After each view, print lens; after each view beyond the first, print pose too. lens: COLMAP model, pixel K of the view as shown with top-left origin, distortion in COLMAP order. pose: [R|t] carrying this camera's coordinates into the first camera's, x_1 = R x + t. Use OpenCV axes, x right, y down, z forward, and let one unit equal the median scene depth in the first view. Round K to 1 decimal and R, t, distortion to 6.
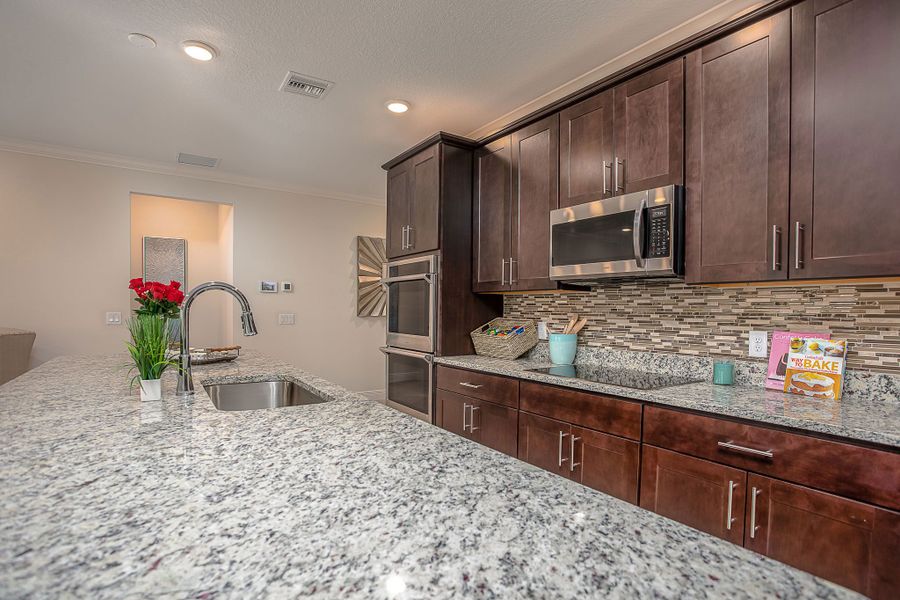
lens RADIAL K [[448.2, 0, 452.5], [0, 448.2, 315.6], [0, 0, 1]] dist [-0.051591, 0.000567]
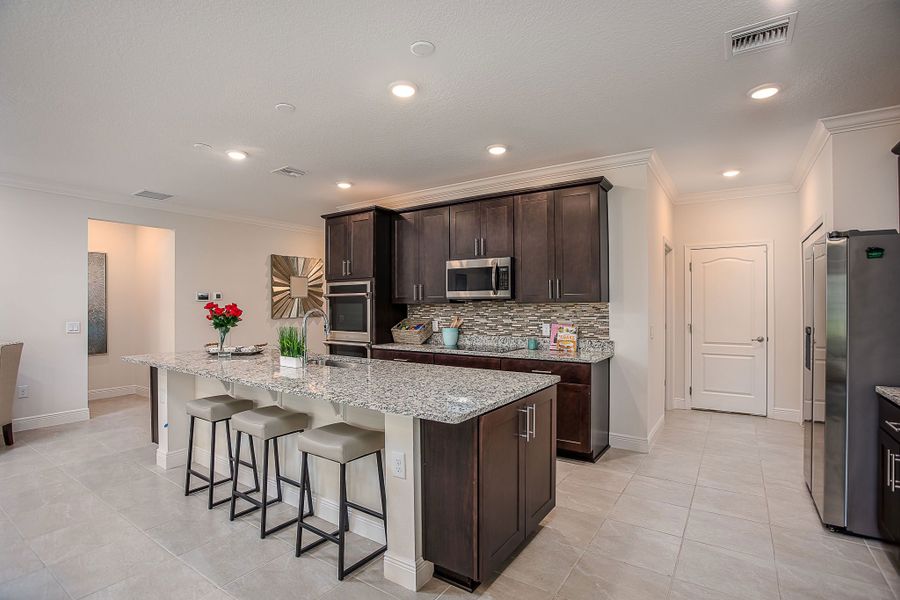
lens RADIAL K [[436.6, 0, 446.5], [0, 436.6, 303.1], [0, 0, 1]] dist [-0.132461, 0.068763]
pose [[0.933234, -0.015329, 0.358942, -0.391444], [0.020559, 0.999731, -0.010757, -0.039597], [-0.358680, 0.017418, 0.933298, -0.613291]]
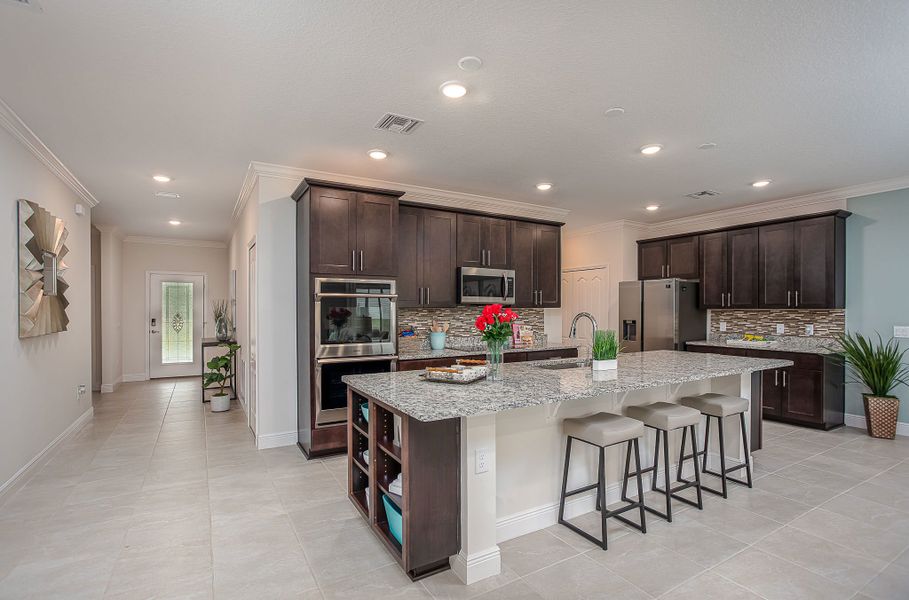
lens RADIAL K [[434.5, 0, 454.1], [0, 434.5, 310.9], [0, 0, 1]] dist [0.000228, 0.000184]
pose [[0.072881, -0.019041, 0.997159, -1.509963], [0.010421, 0.999778, 0.018329, -0.075893], [-0.997286, 0.009055, 0.073063, 0.830201]]
